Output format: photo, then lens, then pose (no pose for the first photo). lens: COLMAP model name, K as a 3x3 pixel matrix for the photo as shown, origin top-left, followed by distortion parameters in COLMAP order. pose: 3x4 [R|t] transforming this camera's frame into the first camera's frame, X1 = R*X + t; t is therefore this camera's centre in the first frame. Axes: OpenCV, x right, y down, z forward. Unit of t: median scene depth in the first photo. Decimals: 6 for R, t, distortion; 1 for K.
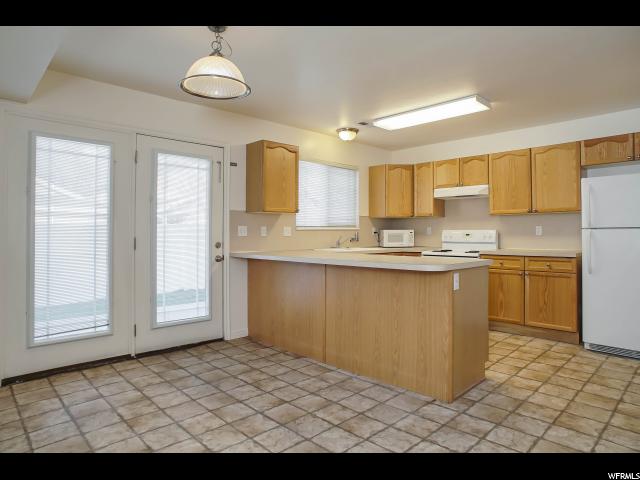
lens RADIAL K [[388.4, 0, 322.4], [0, 388.4, 228.2], [0, 0, 1]] dist [-0.055637, 0.018205]
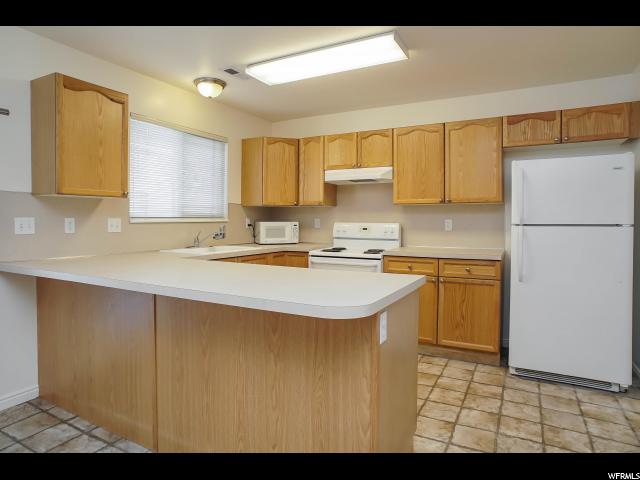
lens RADIAL K [[388.4, 0, 323.4], [0, 388.4, 225.0], [0, 0, 1]] dist [-0.055637, 0.018205]
pose [[0.953338, 0.001405, 0.301902, 0.053562], [-0.009124, 0.999667, 0.024159, -0.011101], [-0.301767, -0.025786, 0.953033, 0.273090]]
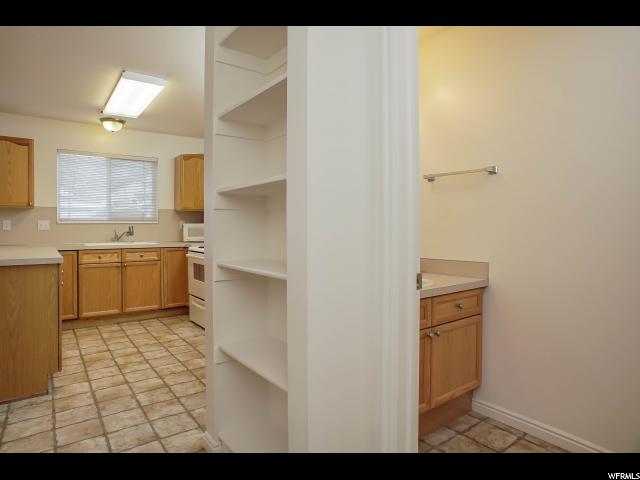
lens RADIAL K [[388.4, 0, 318.2], [0, 388.4, 221.3], [0, 0, 1]] dist [-0.055637, 0.018205]
pose [[0.992392, -0.000813, -0.123120, 0.638296], [0.000535, 0.999997, -0.002289, -0.000445], [0.123121, 0.002206, 0.992389, 0.145608]]
